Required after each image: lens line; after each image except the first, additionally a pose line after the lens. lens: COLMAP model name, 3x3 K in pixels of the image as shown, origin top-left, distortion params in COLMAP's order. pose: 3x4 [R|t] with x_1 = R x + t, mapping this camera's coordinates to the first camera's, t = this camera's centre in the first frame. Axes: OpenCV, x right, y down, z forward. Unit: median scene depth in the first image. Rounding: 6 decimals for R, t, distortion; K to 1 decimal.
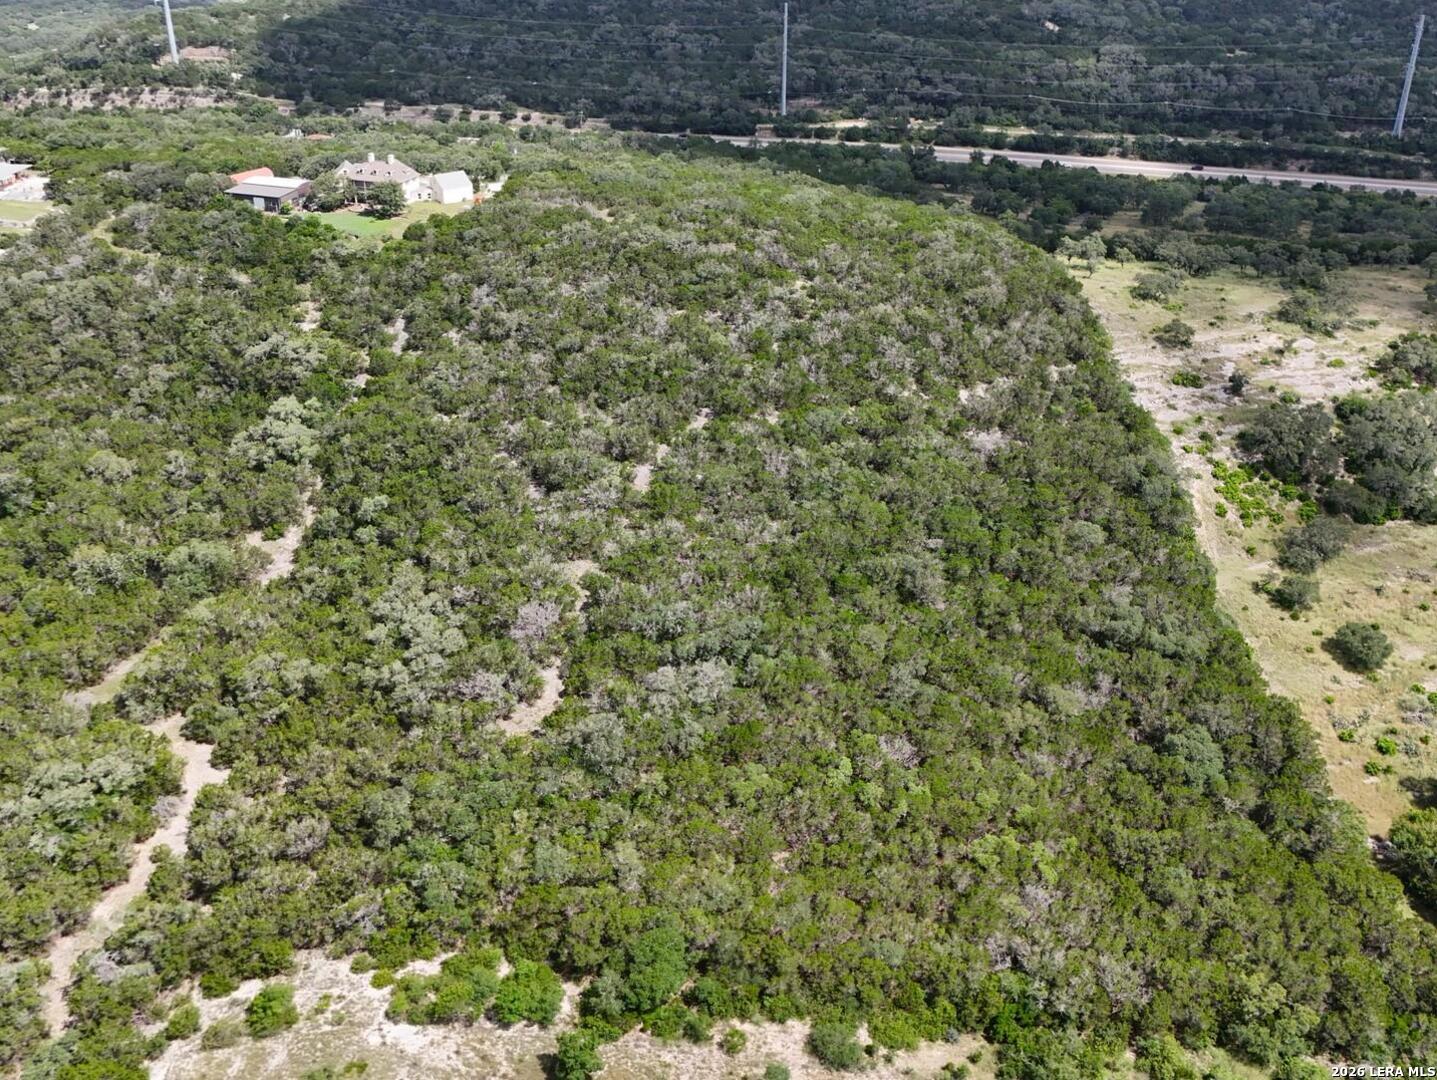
lens RADIAL K [[1407.5, 0, 718.5], [0, 1407.5, 540.0], [0, 0, 1]] dist [0.089918, -0.104827]
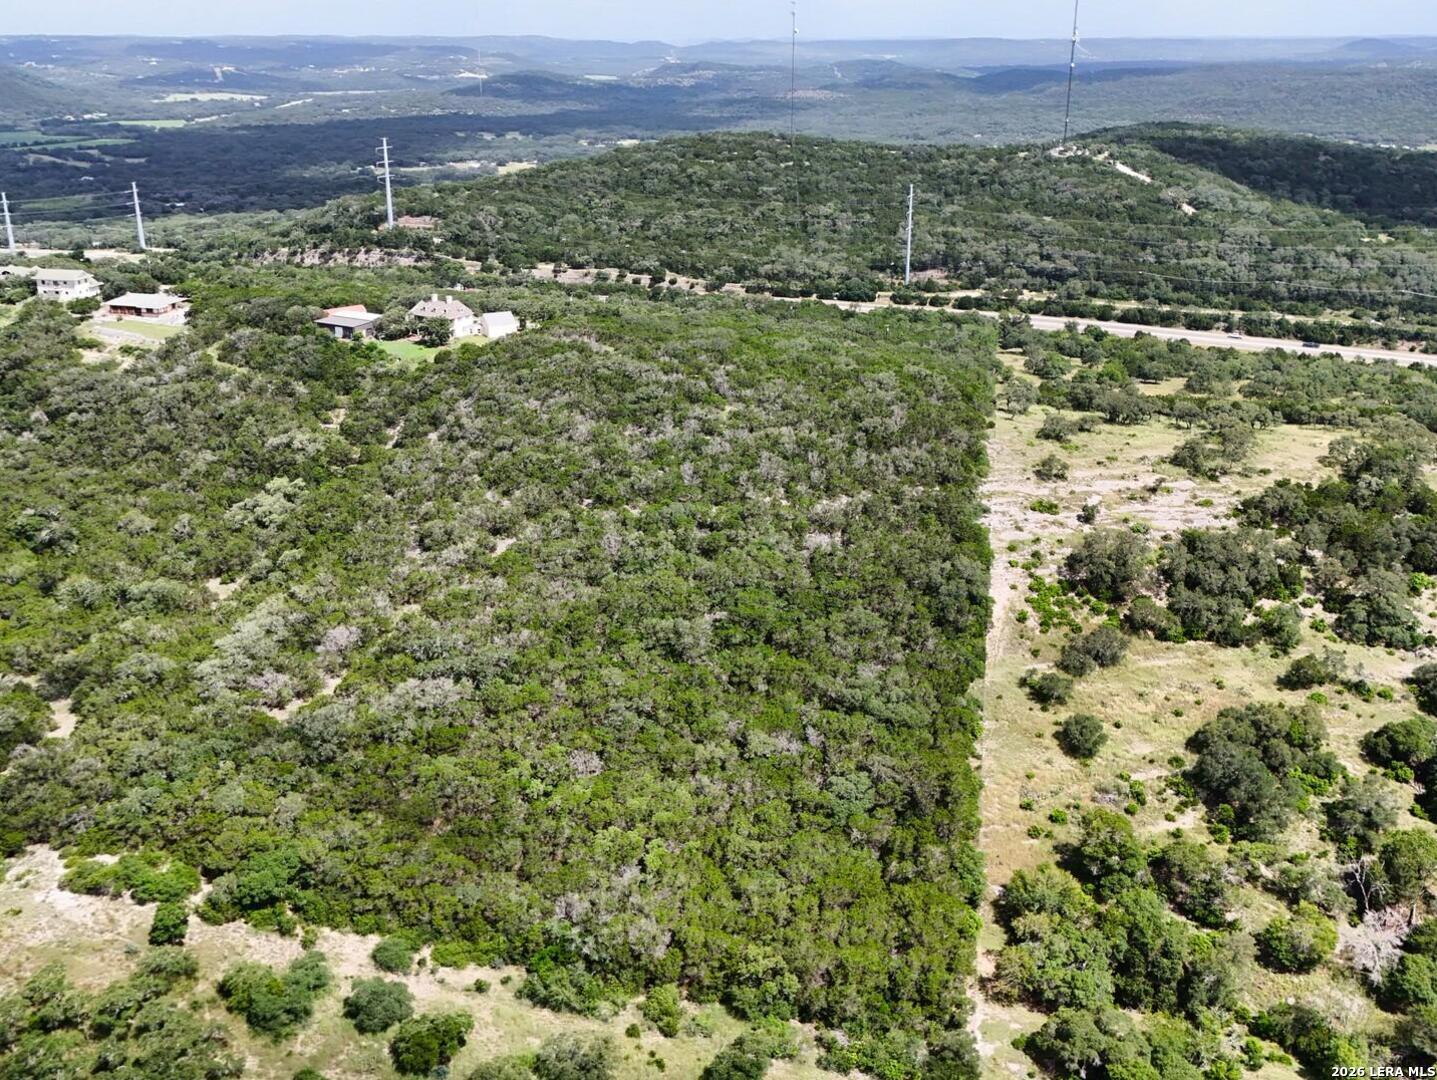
lens RADIAL K [[1402.6, 0, 718.5], [0, 1402.6, 540.0], [0, 0, 1]] dist [0.149432, -0.315266]
pose [[0.979618, 0.061805, -0.191126, 0.258028], [-0.084207, 0.990201, -0.111404, 0.048854], [0.182368, 0.125228, 0.975223, -0.095262]]
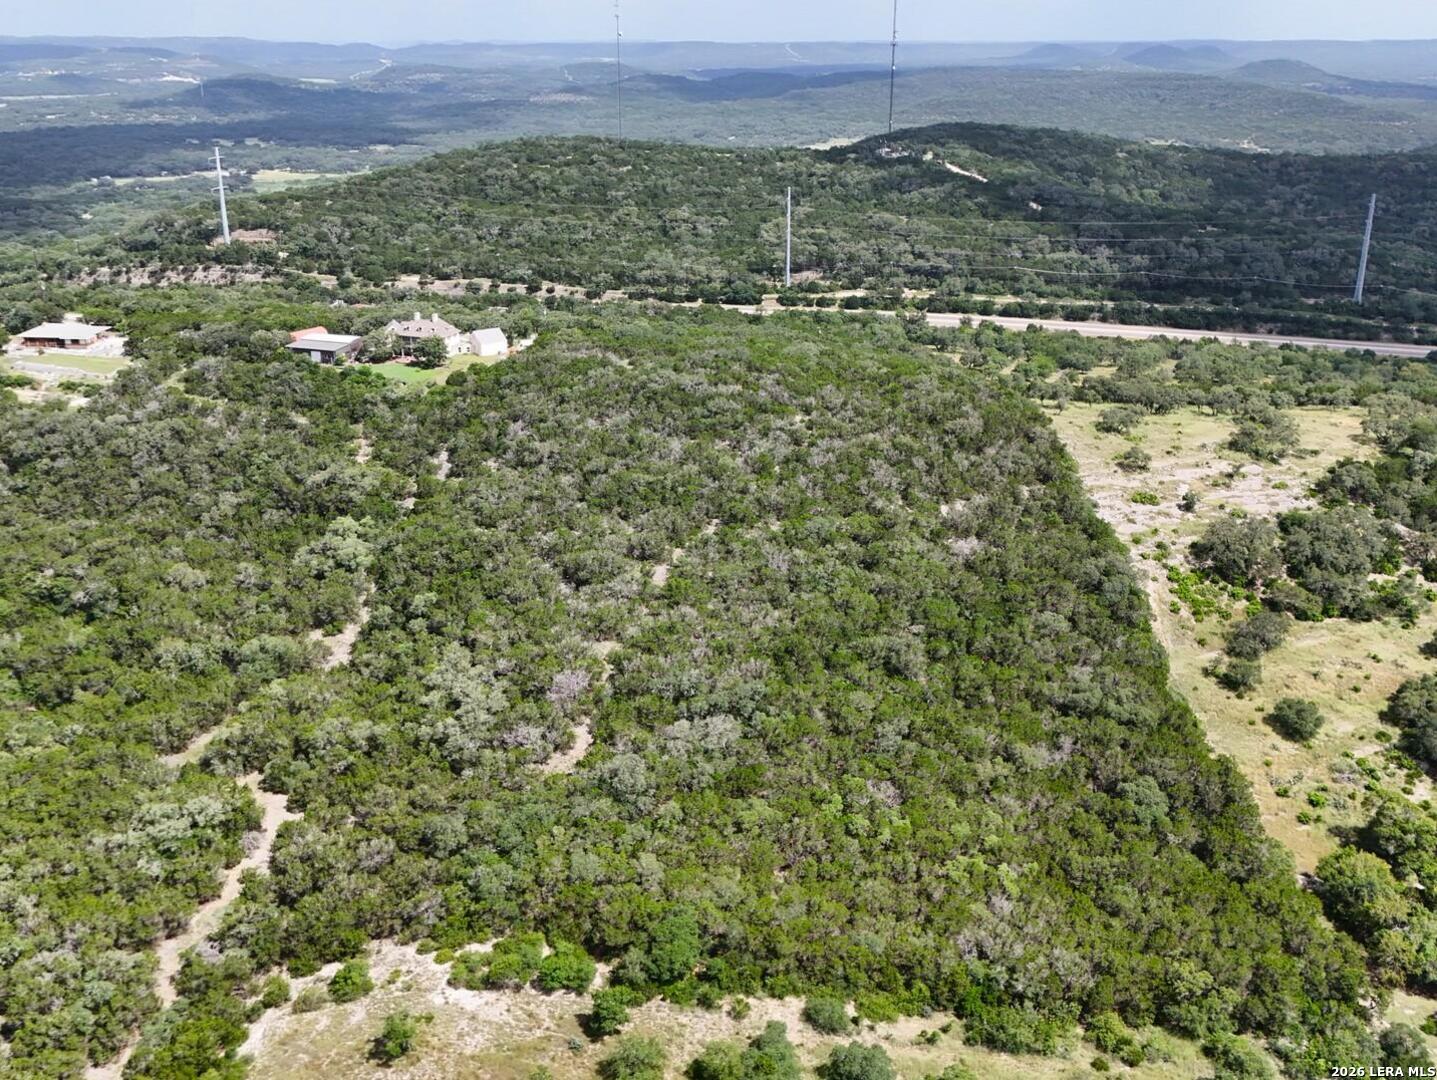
lens RADIAL K [[1402.6, 0, 718.5], [0, 1402.6, 540.0], [0, 0, 1]] dist [0.149432, -0.315266]
pose [[0.999960, -0.004070, -0.007943, 0.001689], [0.003081, 0.992673, -0.120791, 0.047492], [0.008376, 0.120762, 0.992646, -0.096443]]
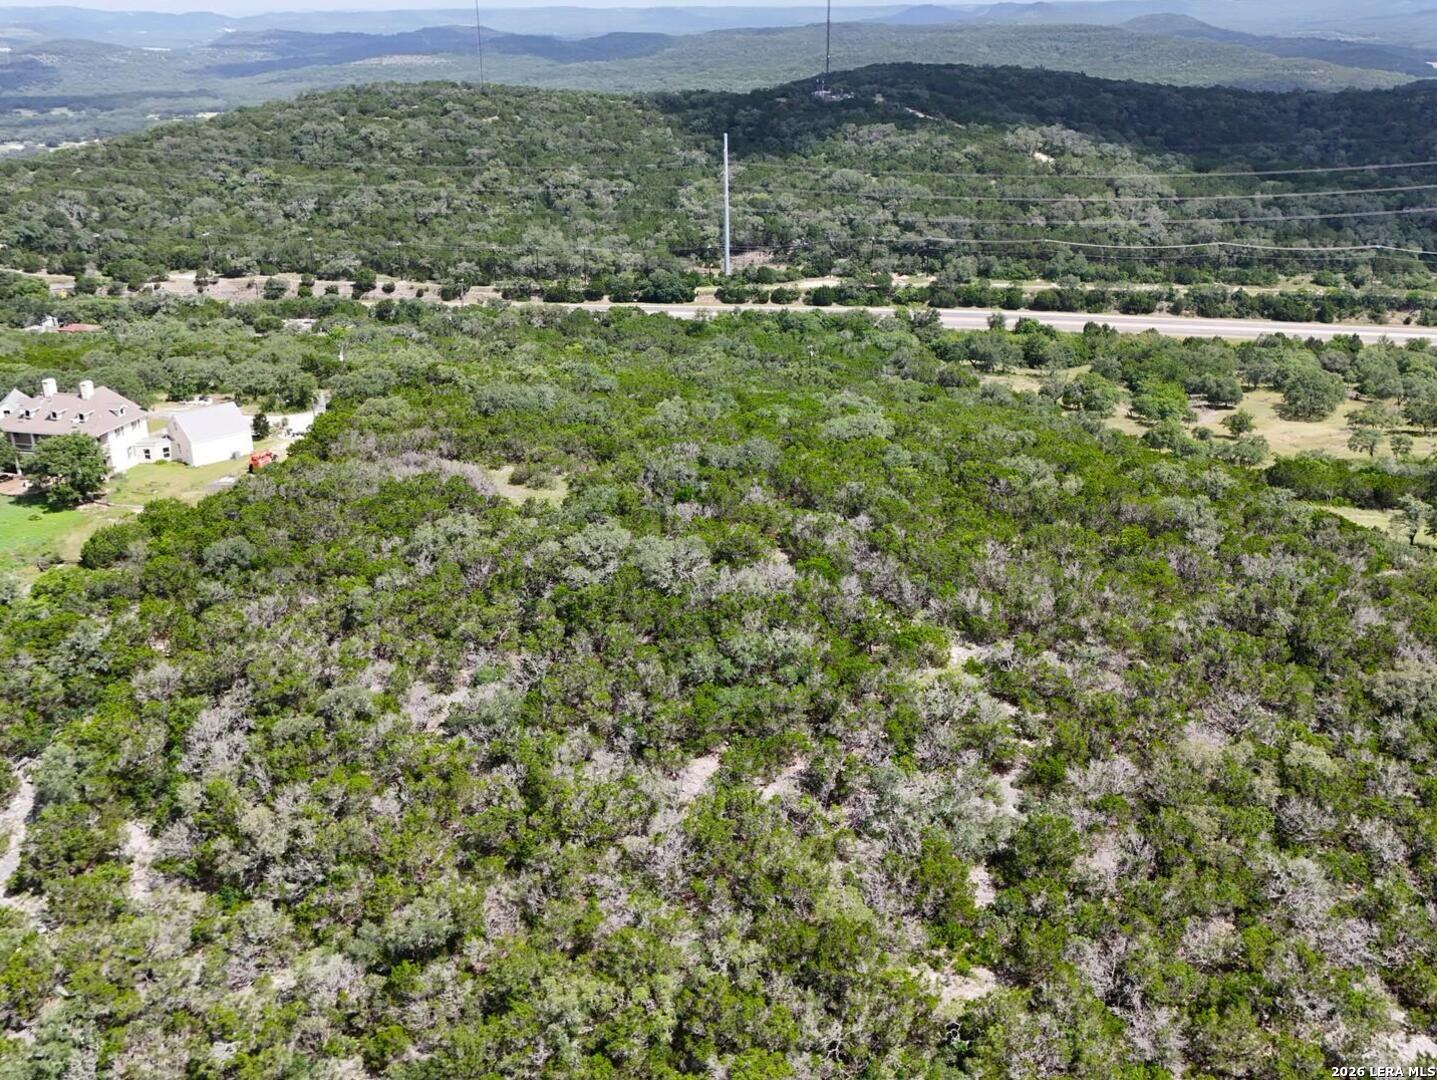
lens RADIAL K [[1402.6, 0, 718.5], [0, 1402.6, 540.0], [0, 0, 1]] dist [0.149432, -0.315266]
pose [[0.996321, -0.046336, 0.072089, -0.044396], [0.053399, 0.993618, -0.099353, -0.168069], [-0.067026, 0.102837, 0.992437, 0.531924]]
